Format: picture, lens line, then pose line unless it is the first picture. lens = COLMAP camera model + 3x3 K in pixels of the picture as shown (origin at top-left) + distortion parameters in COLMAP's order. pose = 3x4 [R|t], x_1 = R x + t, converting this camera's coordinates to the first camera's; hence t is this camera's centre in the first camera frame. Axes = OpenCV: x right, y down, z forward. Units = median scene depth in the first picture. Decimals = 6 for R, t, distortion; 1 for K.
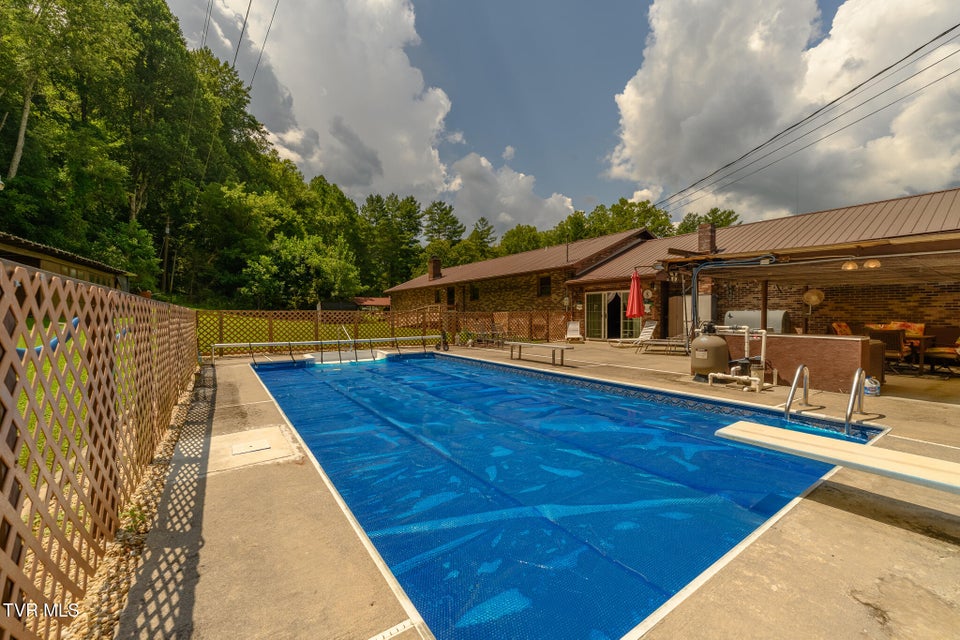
lens RADIAL K [[381.5, 0, 483.7], [0, 381.5, 323.6], [0, 0, 1]] dist [-0.001478, 0.000433]
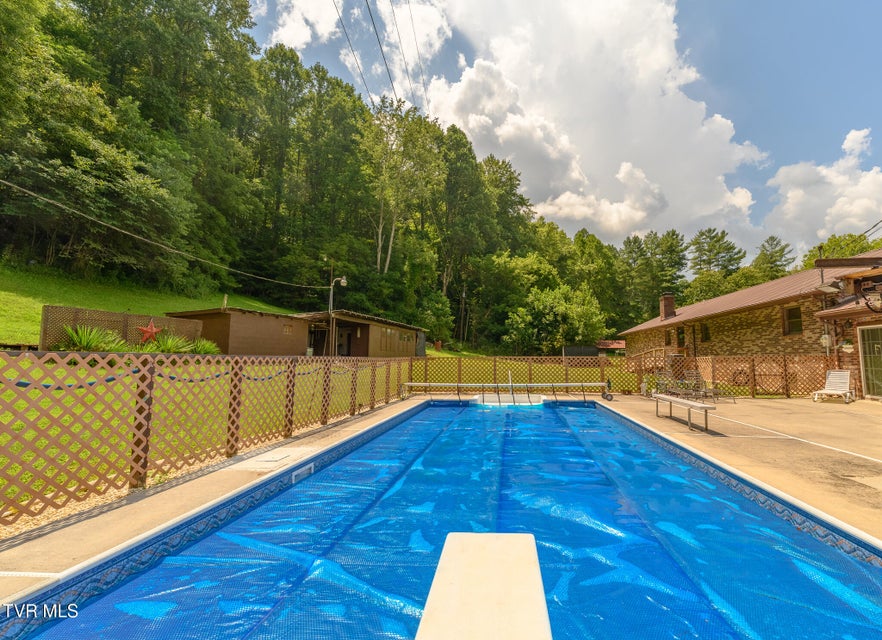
lens RADIAL K [[383.4, 0, 483.3], [0, 383.4, 321.6], [0, 0, 1]] dist [0.001442, -0.000683]
pose [[0.773397, -0.061247, -0.630957, 0.070538], [-0.012898, 0.993596, -0.112257, -0.002365], [0.633791, 0.094957, 0.767653, 0.026647]]
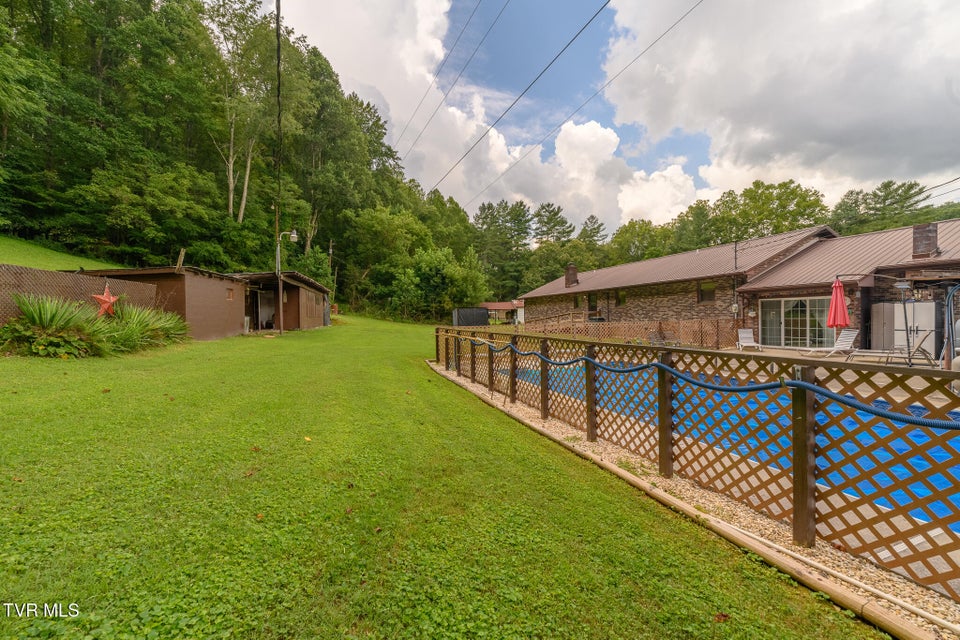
lens RADIAL K [[381.5, 0, 482.8], [0, 381.5, 323.5], [0, 0, 1]] dist [-0.001478, 0.000433]
pose [[0.966117, -0.012014, -0.257826, -0.063921], [0.012312, 0.999924, -0.000459, -0.010451], [0.257811, -0.002731, 0.966191, -0.048833]]
